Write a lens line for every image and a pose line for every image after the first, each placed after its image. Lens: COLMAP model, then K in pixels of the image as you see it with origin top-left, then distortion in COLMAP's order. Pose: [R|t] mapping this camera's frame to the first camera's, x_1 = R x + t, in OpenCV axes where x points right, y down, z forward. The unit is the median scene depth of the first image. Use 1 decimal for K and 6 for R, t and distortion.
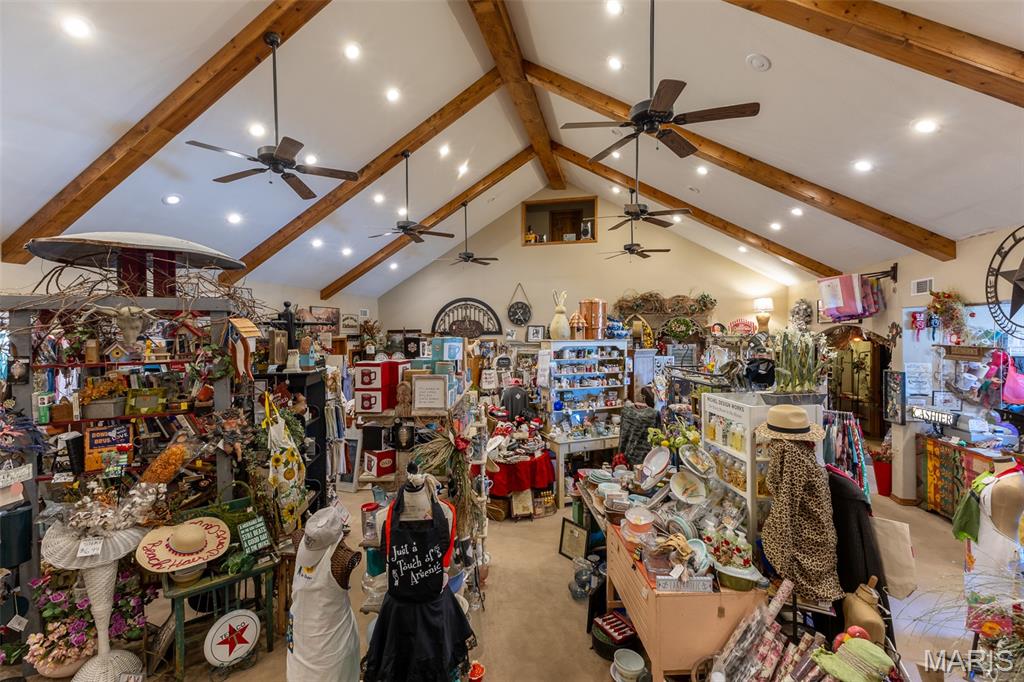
lens RADIAL K [[437.9, 0, 514.6], [0, 437.9, 337.9], [0, 0, 1]] dist [0.014326, -0.004086]
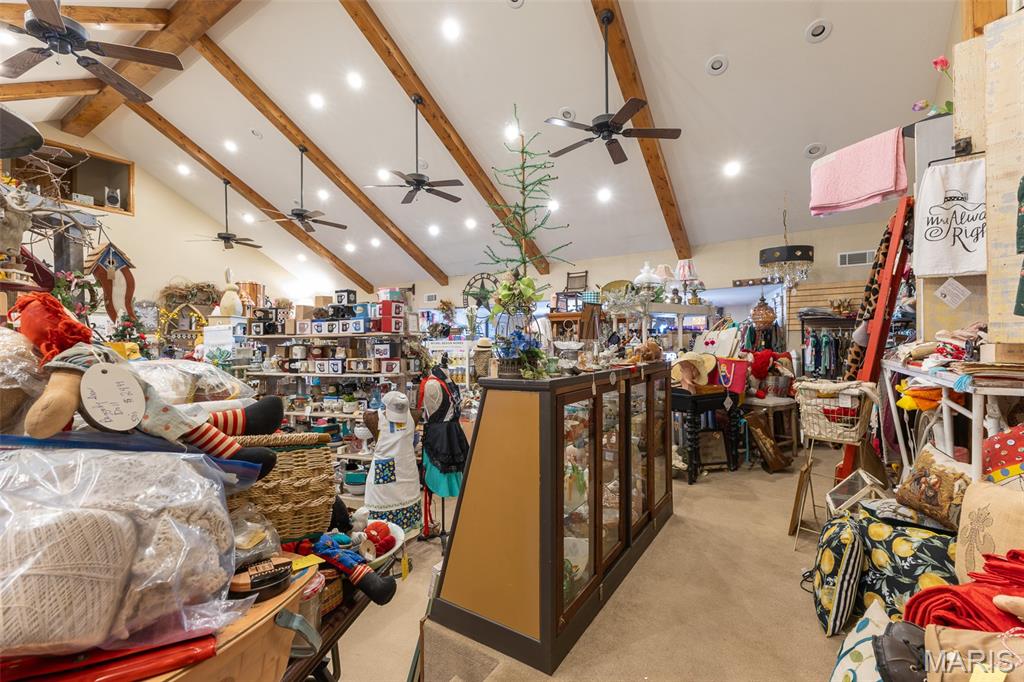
lens RADIAL K [[437.9, 0, 513.1], [0, 437.9, 341.4], [0, 0, 1]] dist [0.014326, -0.004086]
pose [[0.337697, 0.005296, 0.941240, -0.742798], [0.018409, 0.999756, -0.012230, 0.101944], [-0.941075, 0.021457, 0.337517, 0.033876]]
